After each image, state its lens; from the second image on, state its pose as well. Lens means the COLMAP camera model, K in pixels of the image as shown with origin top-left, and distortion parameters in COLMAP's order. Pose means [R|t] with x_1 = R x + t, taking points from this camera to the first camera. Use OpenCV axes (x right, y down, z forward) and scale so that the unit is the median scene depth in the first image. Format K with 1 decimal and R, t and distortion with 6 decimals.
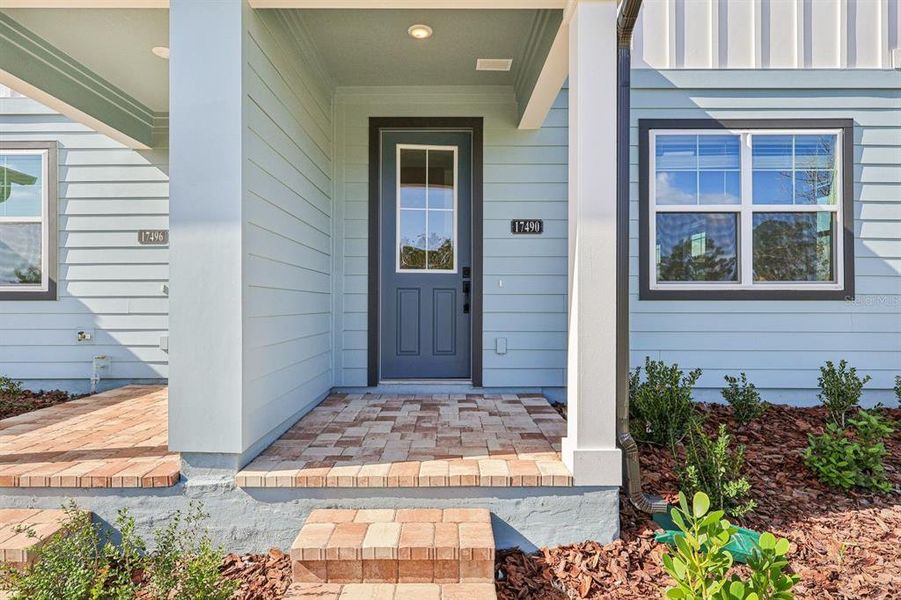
lens RADIAL K [[511.6, 0, 450.5], [0, 511.6, 300.0], [0, 0, 1]] dist [0.003222, 0.000473]
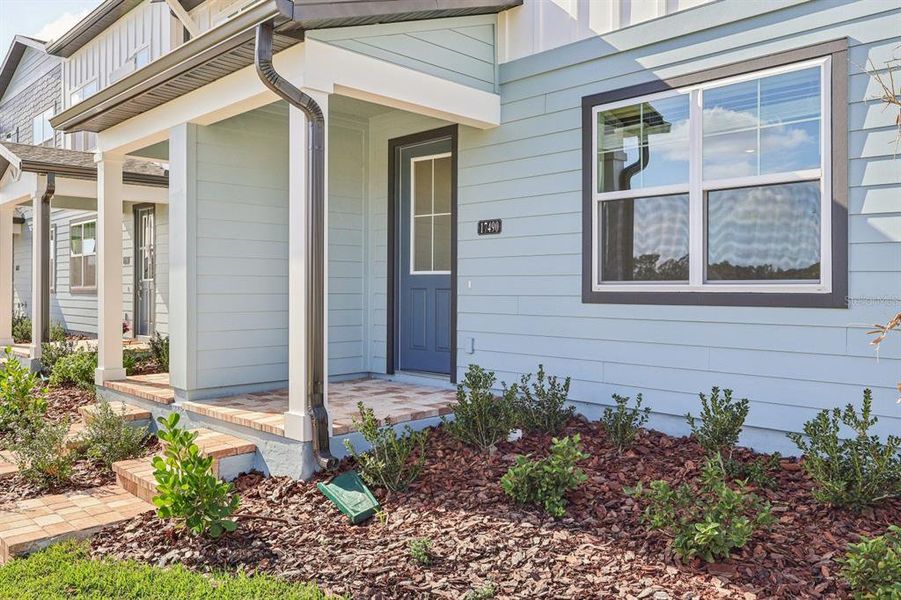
lens RADIAL K [[713.0, 0, 450.5], [0, 713.0, 300.0], [0, 0, 1]] dist [-0.000215, 0.000162]
pose [[0.702294, 0.013100, -0.711766, 1.086341], [-0.000478, 0.999839, 0.017930, -0.026806], [0.711887, -0.012252, 0.702187, -0.026177]]
